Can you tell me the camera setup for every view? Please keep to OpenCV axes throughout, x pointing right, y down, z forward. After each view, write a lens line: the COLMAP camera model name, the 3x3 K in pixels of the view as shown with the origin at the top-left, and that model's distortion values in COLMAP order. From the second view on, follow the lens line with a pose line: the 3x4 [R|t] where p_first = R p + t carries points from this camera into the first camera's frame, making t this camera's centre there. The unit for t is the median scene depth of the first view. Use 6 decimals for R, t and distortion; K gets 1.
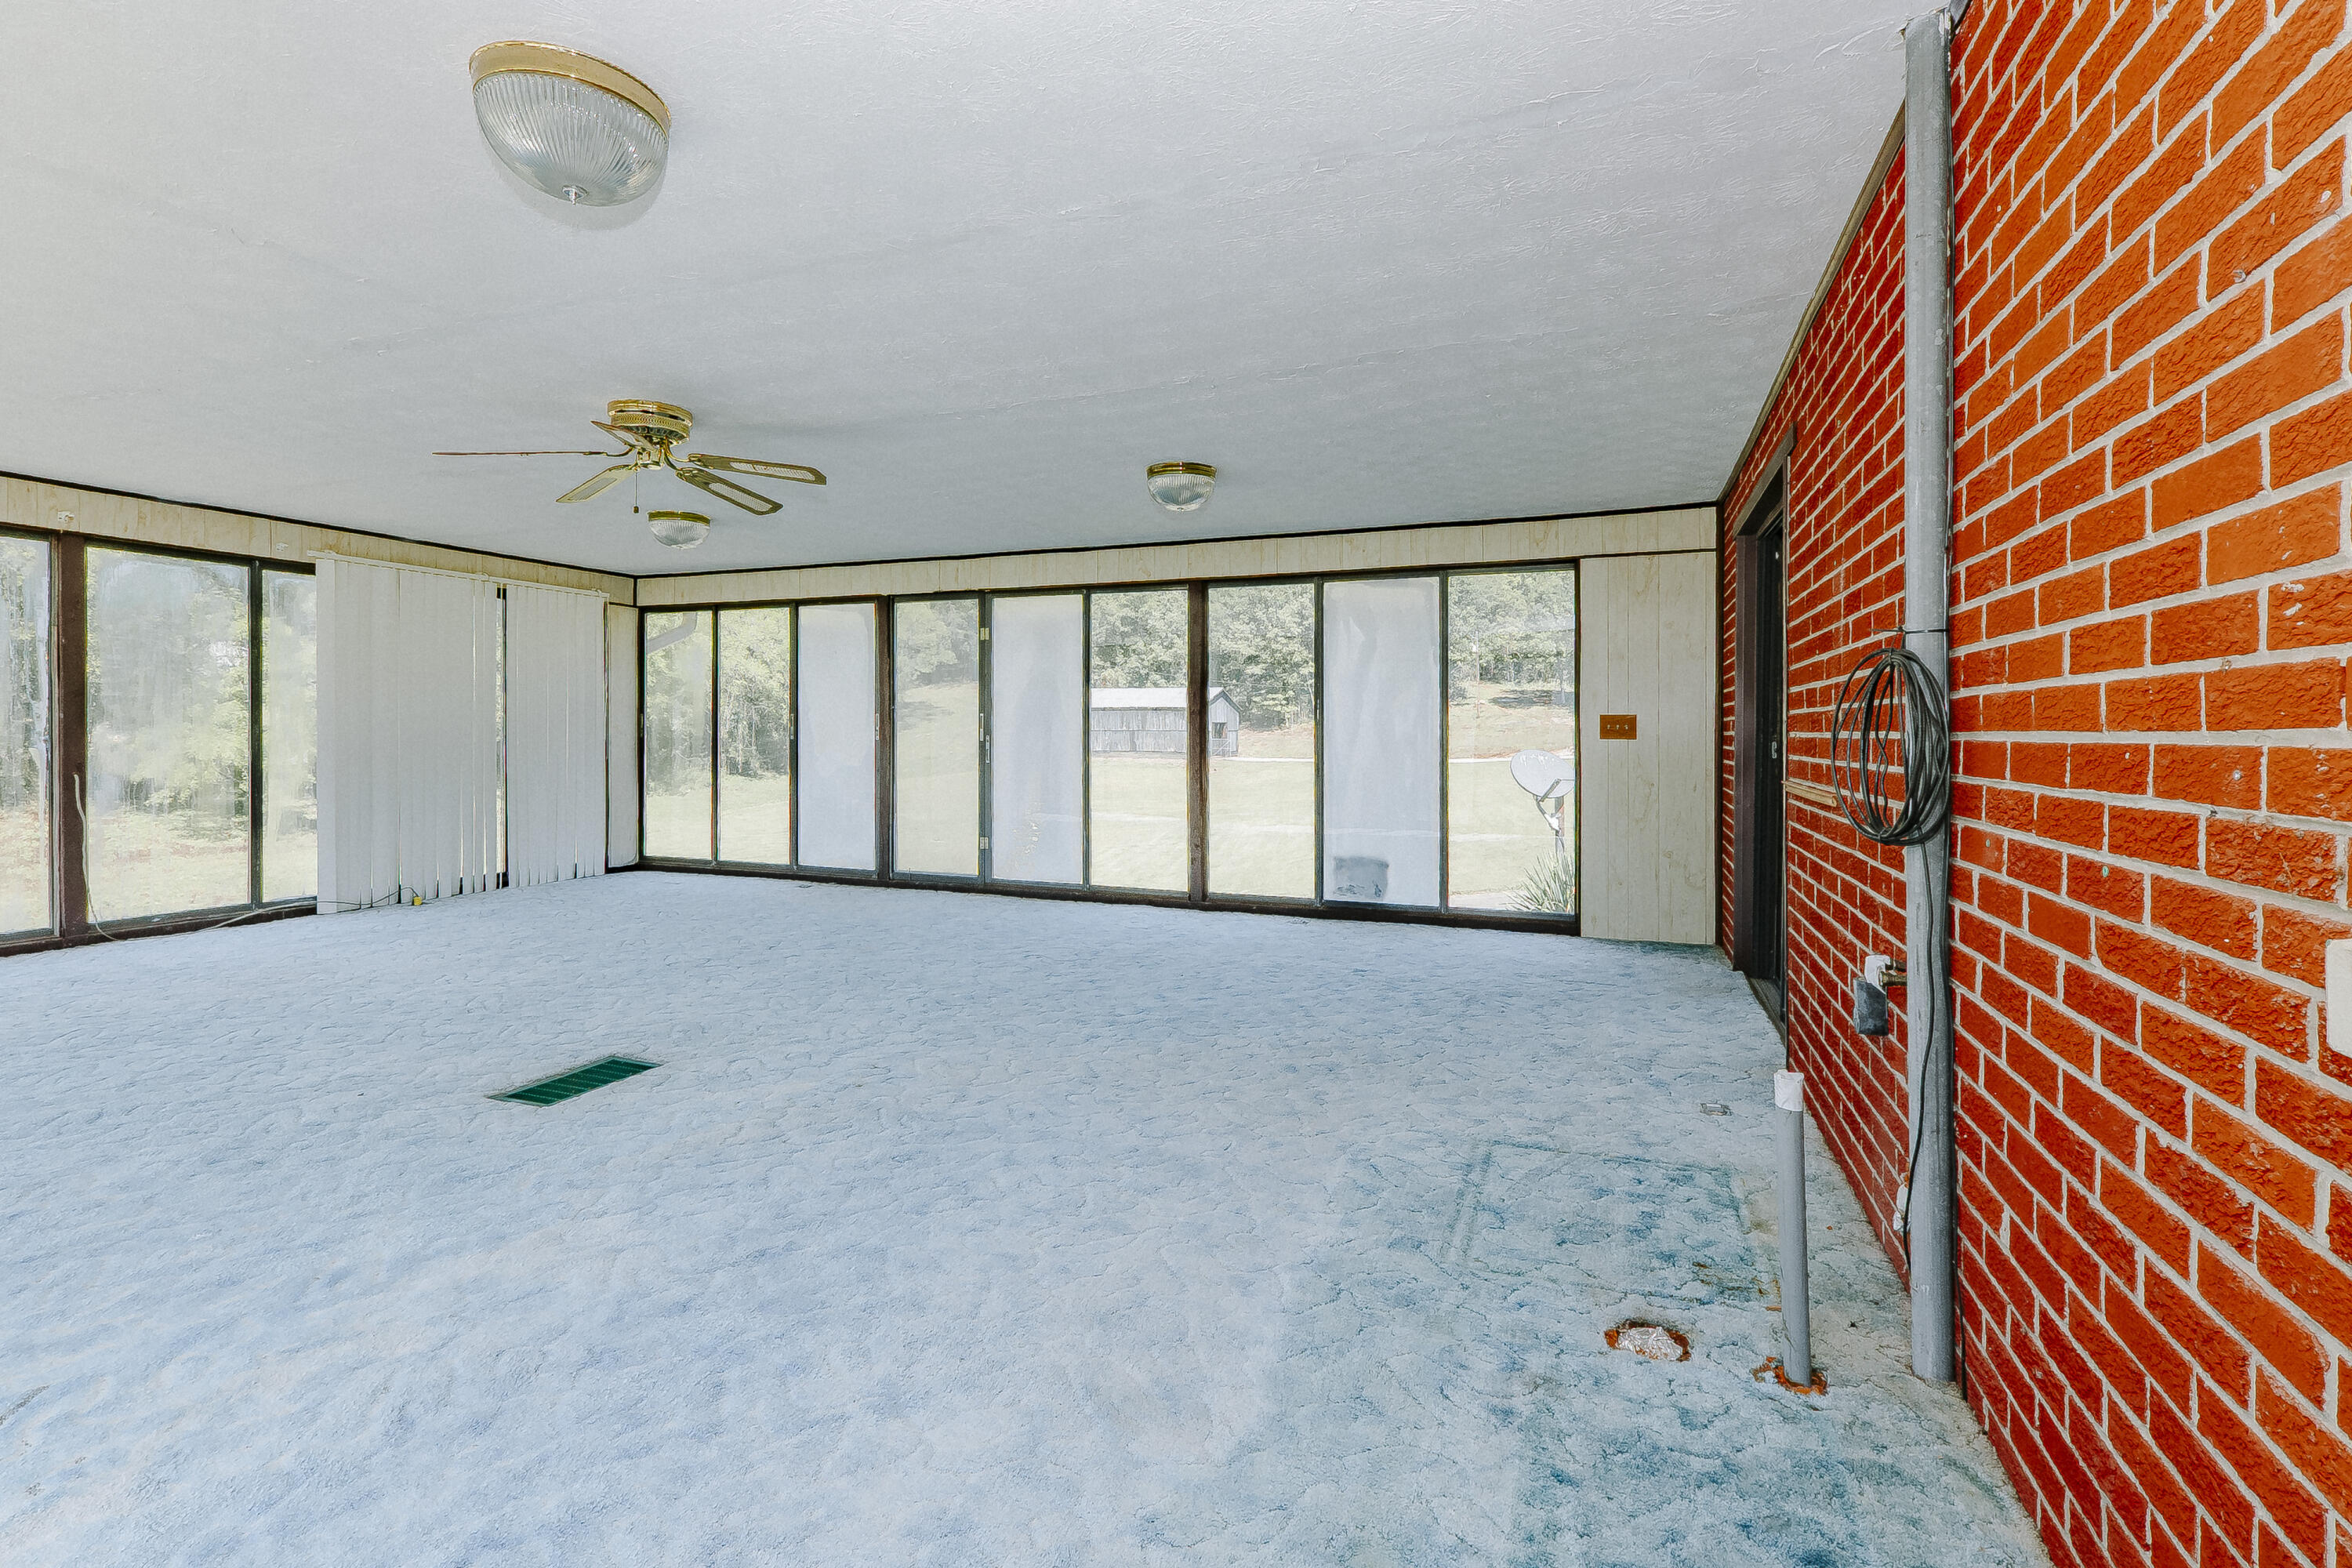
lens RADIAL K [[1047.1, 0, 1185.4], [0, 1047.1, 741.4], [0, 0, 1]] dist [0.009730, 0.000064]
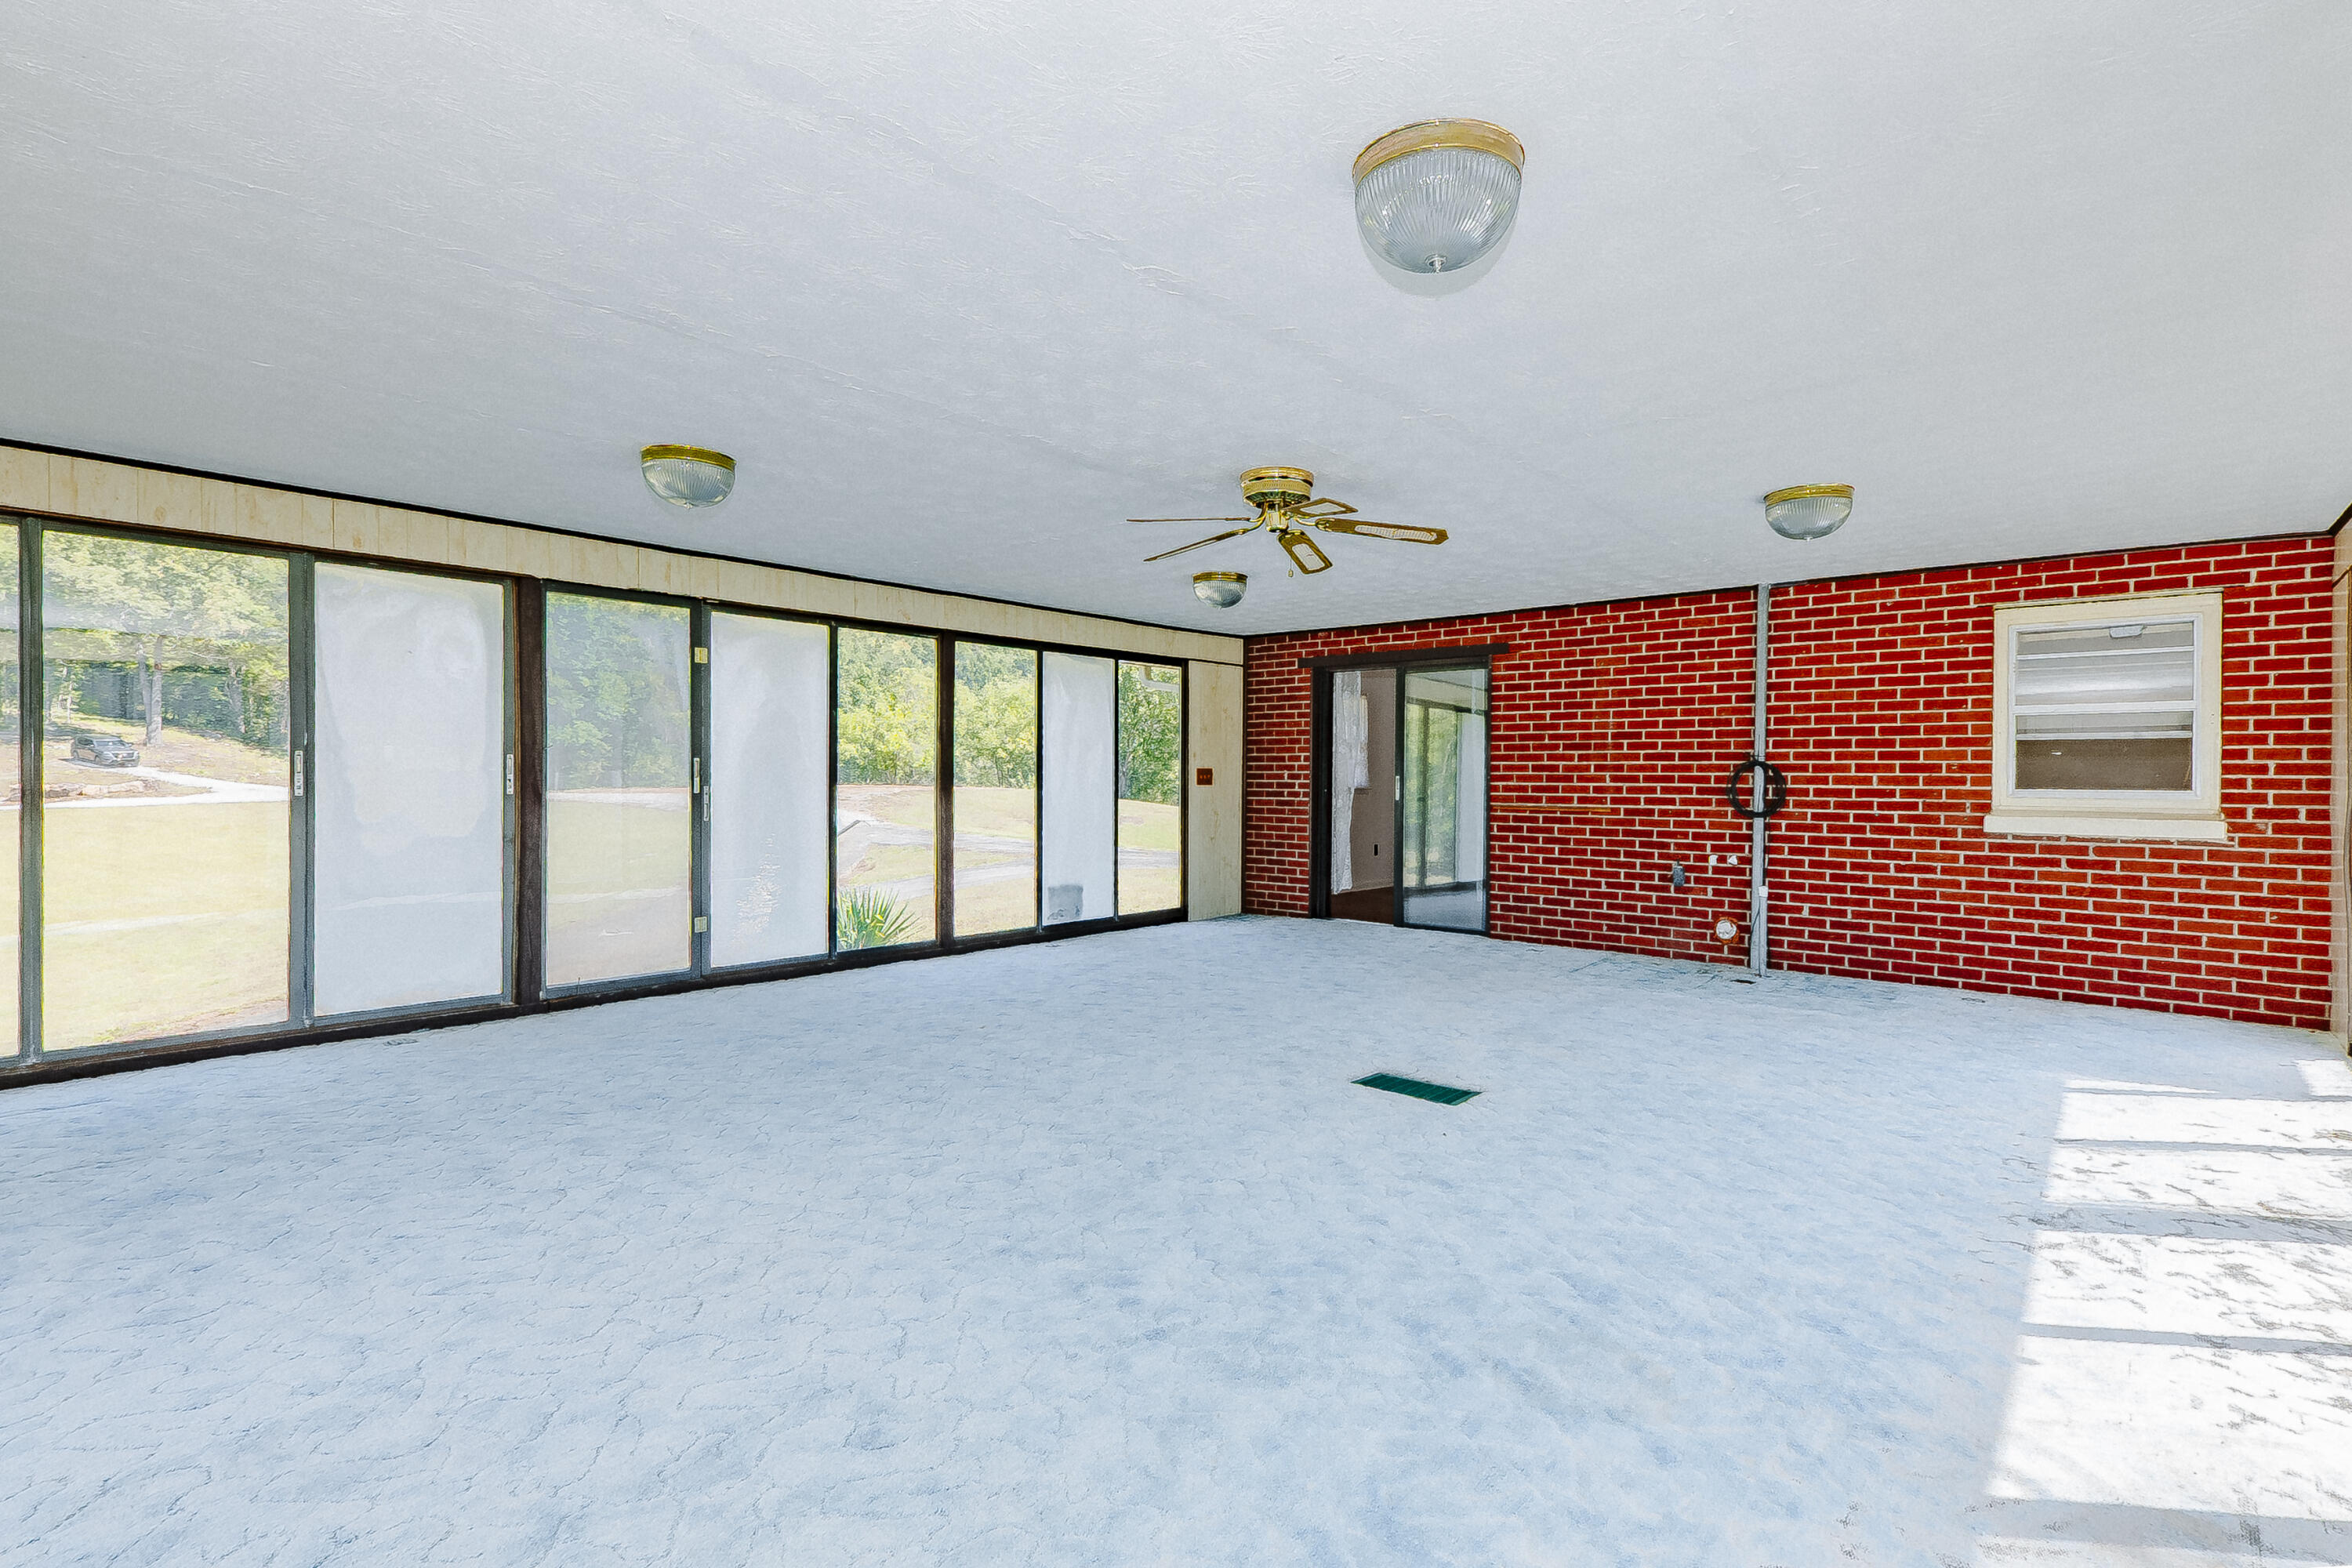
lens RADIAL K [[1063.3, 0, 1229.8], [0, 1063.3, 782.3], [0, 0, 1]] dist [0.003979, 0.000551]
pose [[0.335582, -0.005696, 0.941994, -1.516863], [0.005595, 0.999976, 0.004053, -0.017422], [-0.941994, 0.003910, 0.335606, 0.690908]]
